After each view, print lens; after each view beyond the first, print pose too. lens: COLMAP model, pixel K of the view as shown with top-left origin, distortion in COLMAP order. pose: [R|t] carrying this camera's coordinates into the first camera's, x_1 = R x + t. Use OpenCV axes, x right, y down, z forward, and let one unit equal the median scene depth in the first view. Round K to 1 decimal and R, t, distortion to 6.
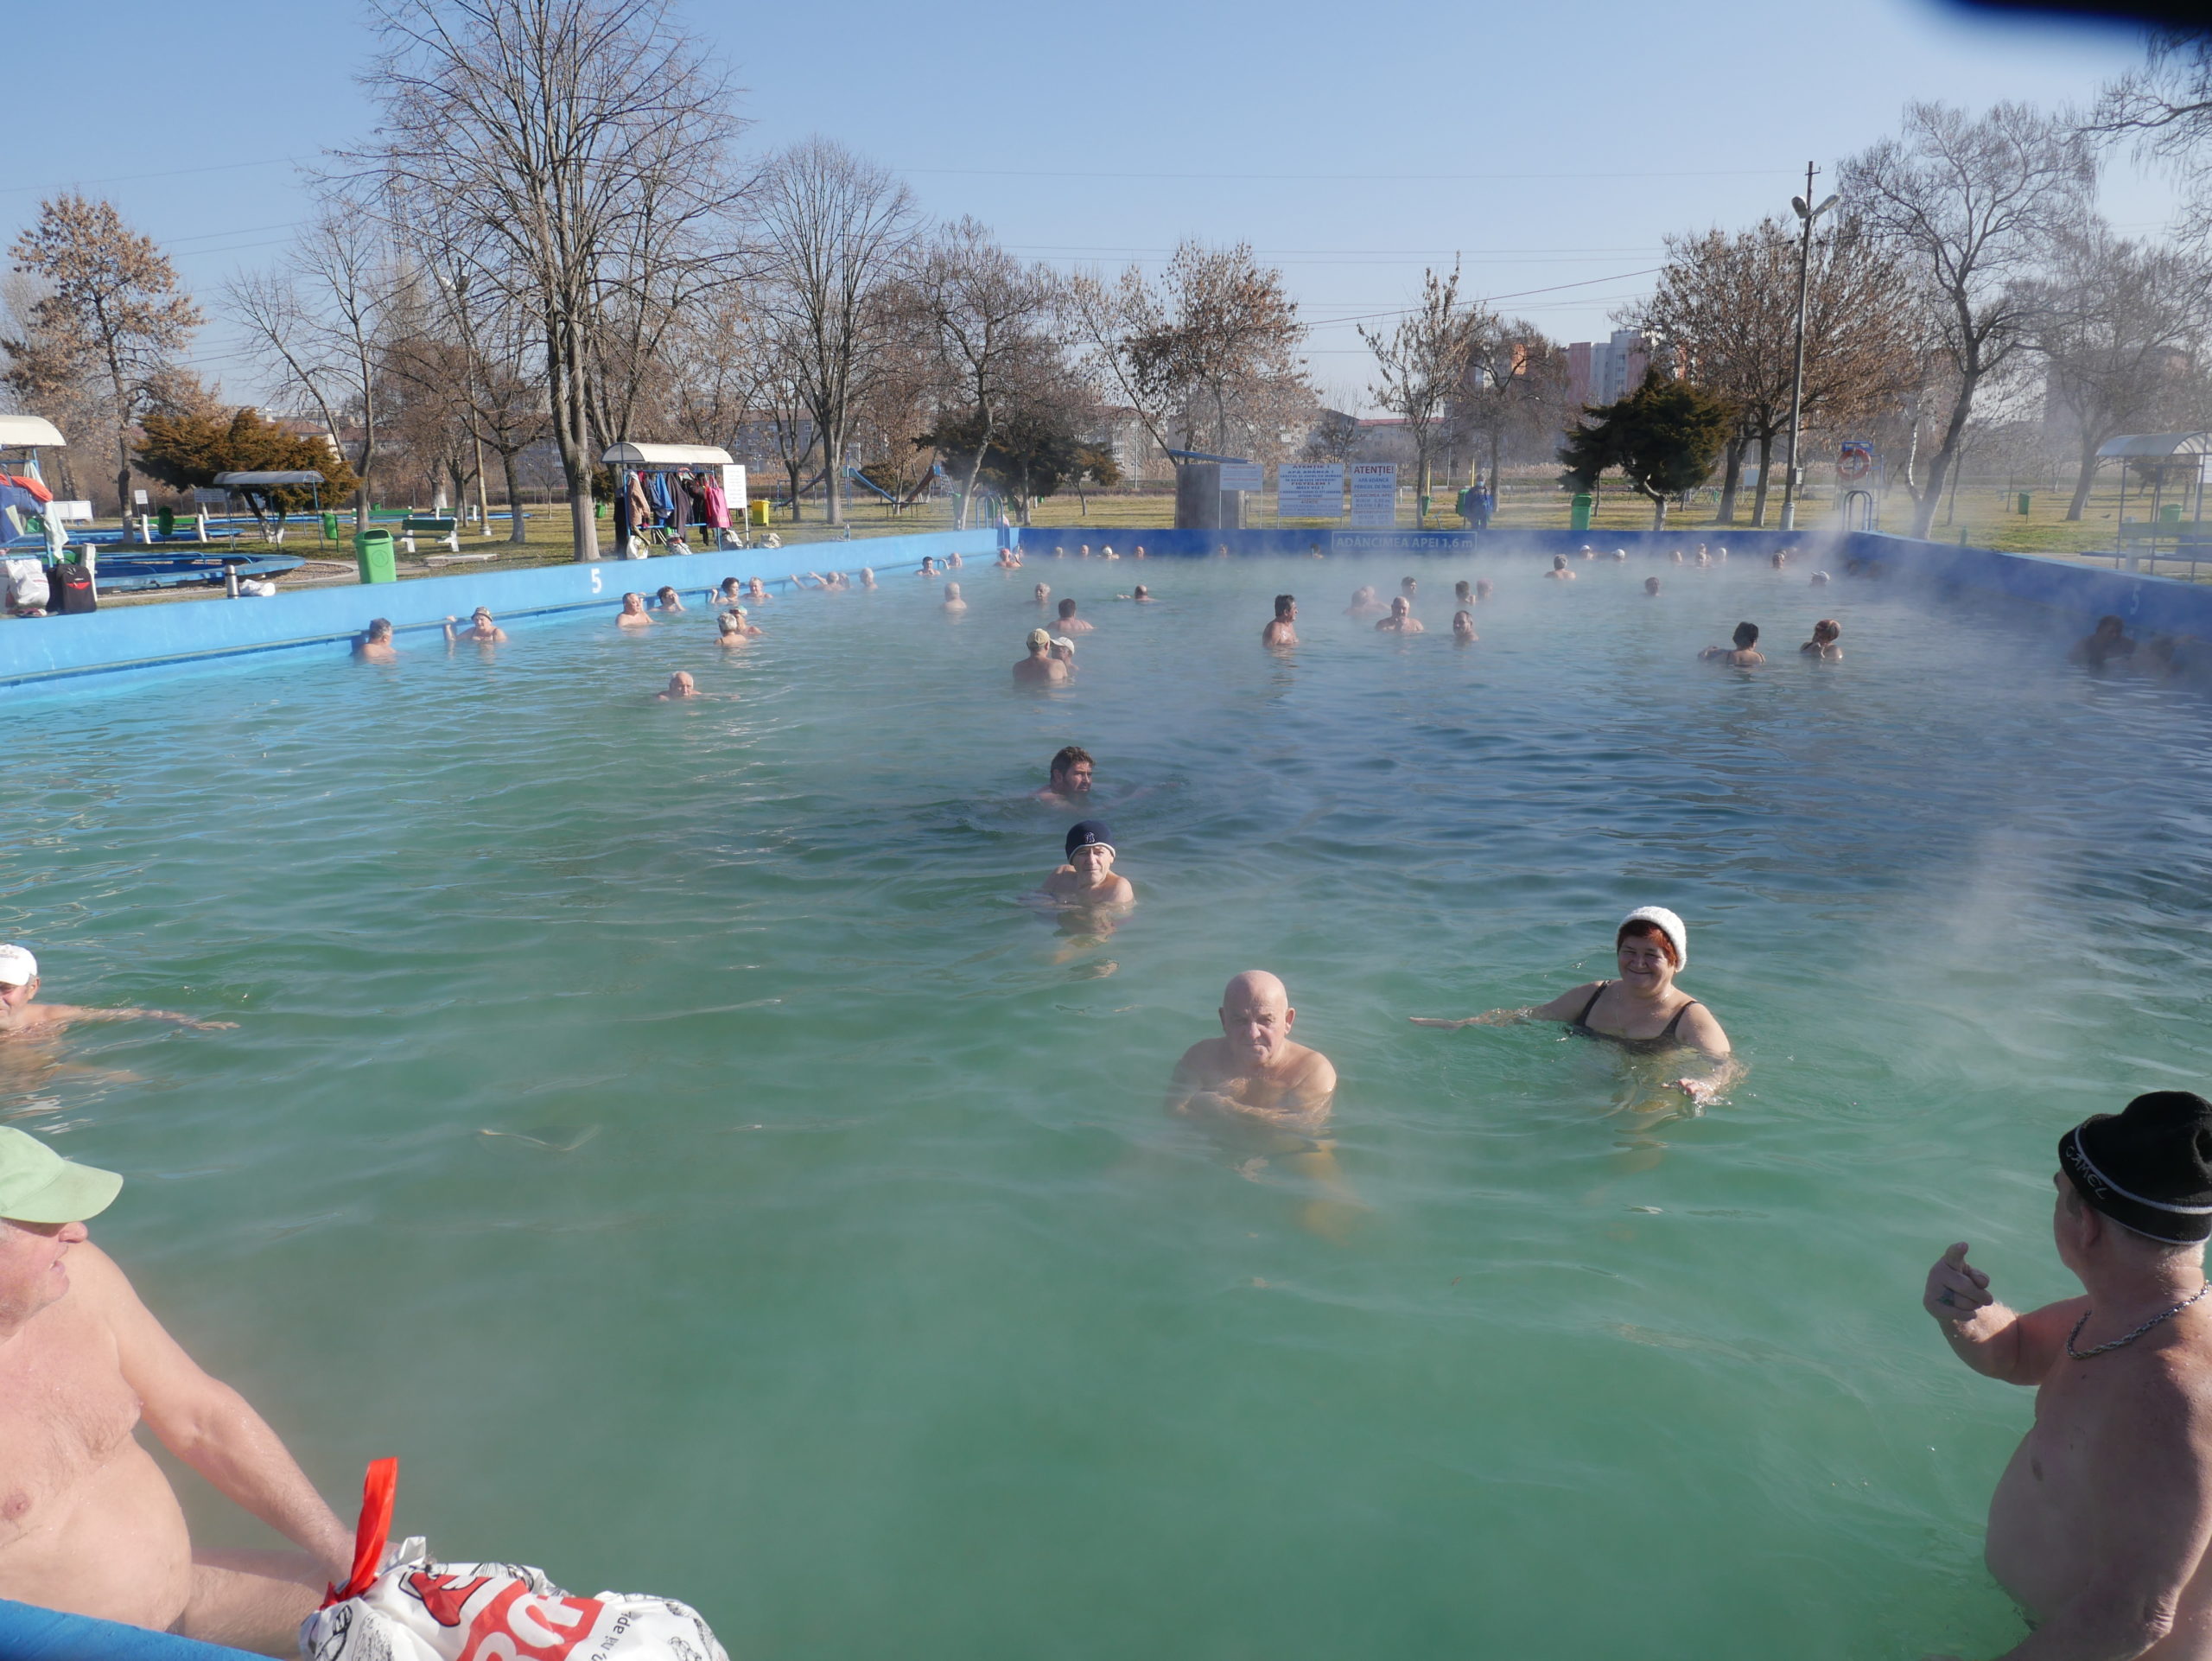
lens RADIAL K [[1610.2, 0, 1103.4], [0, 1610.2, 842.3], [0, 0, 1]] dist [-0.047379, 0.019722]
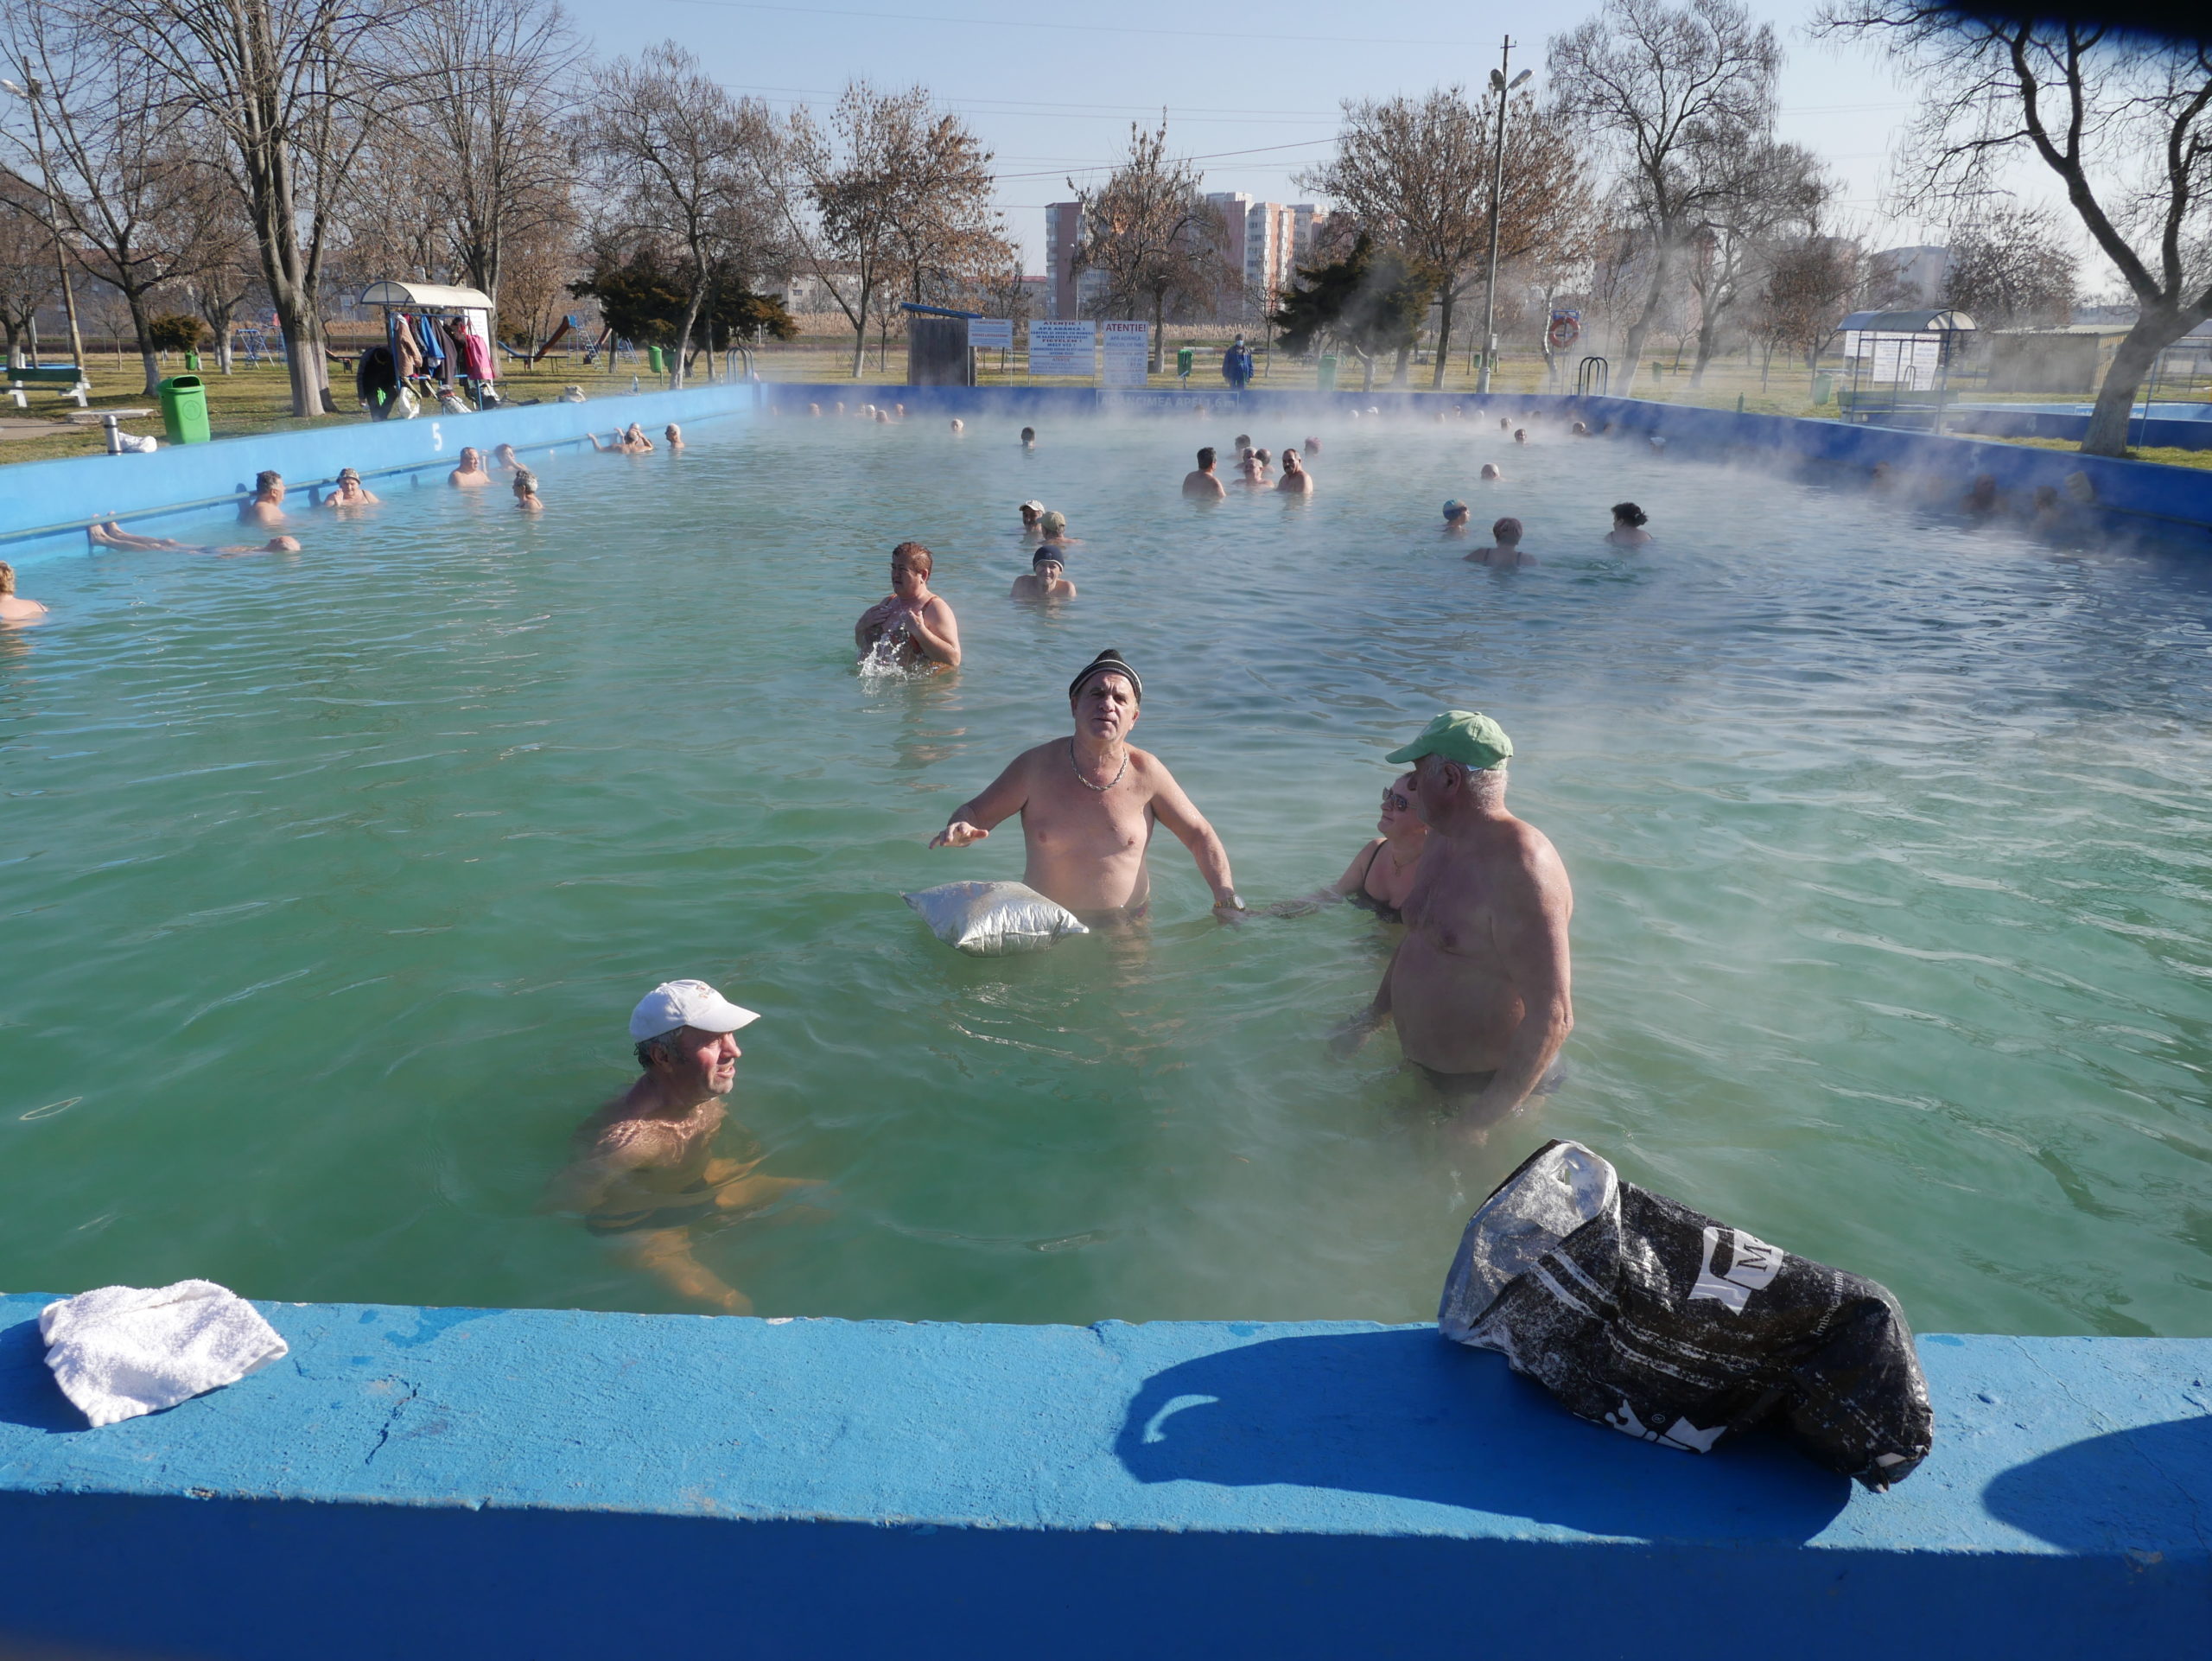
lens RADIAL K [[1610.2, 0, 1104.6], [0, 1610.2, 843.1], [0, 0, 1]] dist [-0.047379, 0.019722]
pose [[0.969380, -0.055109, 0.239300, -0.080468], [0.035044, 0.995564, 0.087314, -0.000644], [-0.243051, -0.076255, 0.967012, 0.012024]]
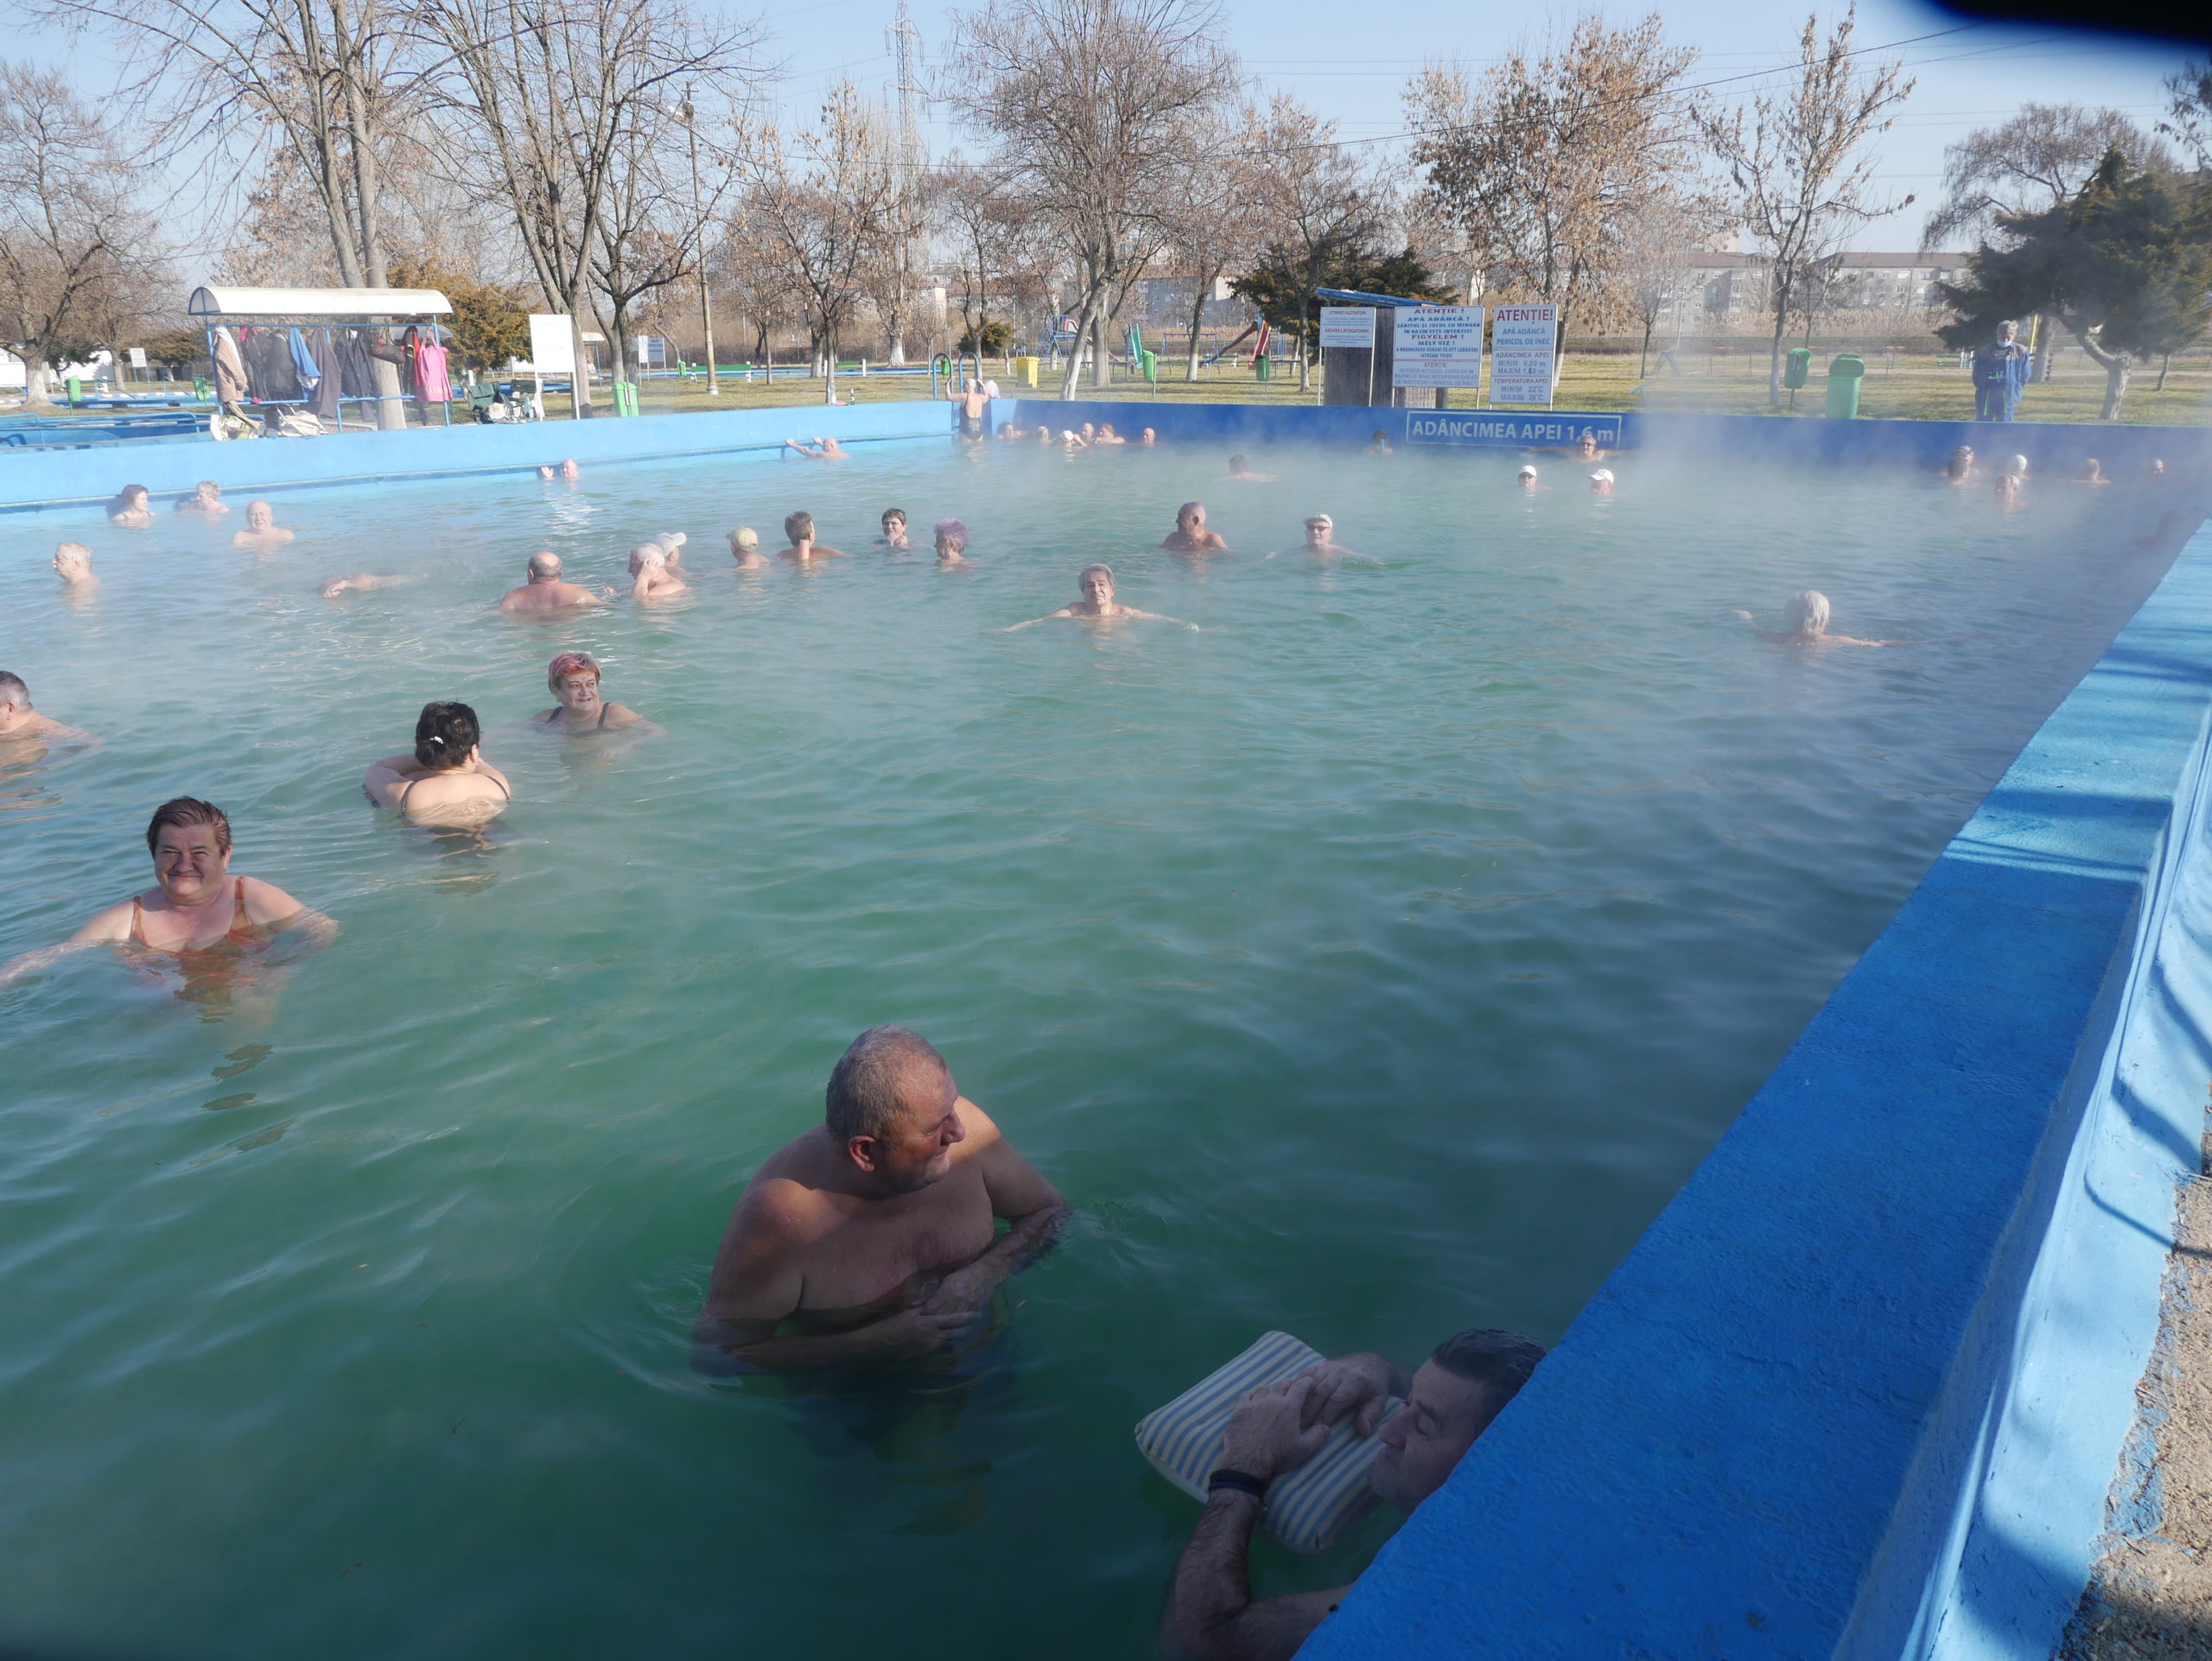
lens RADIAL K [[1610.2, 0, 1096.8], [0, 1610.2, 840.3], [0, 0, 1]] dist [-0.047379, 0.019722]
pose [[0.927894, 0.109323, -0.356456, 0.209579], [-0.079003, 0.991988, 0.098583, -0.057368], [0.364377, -0.063314, 0.929097, 0.257825]]
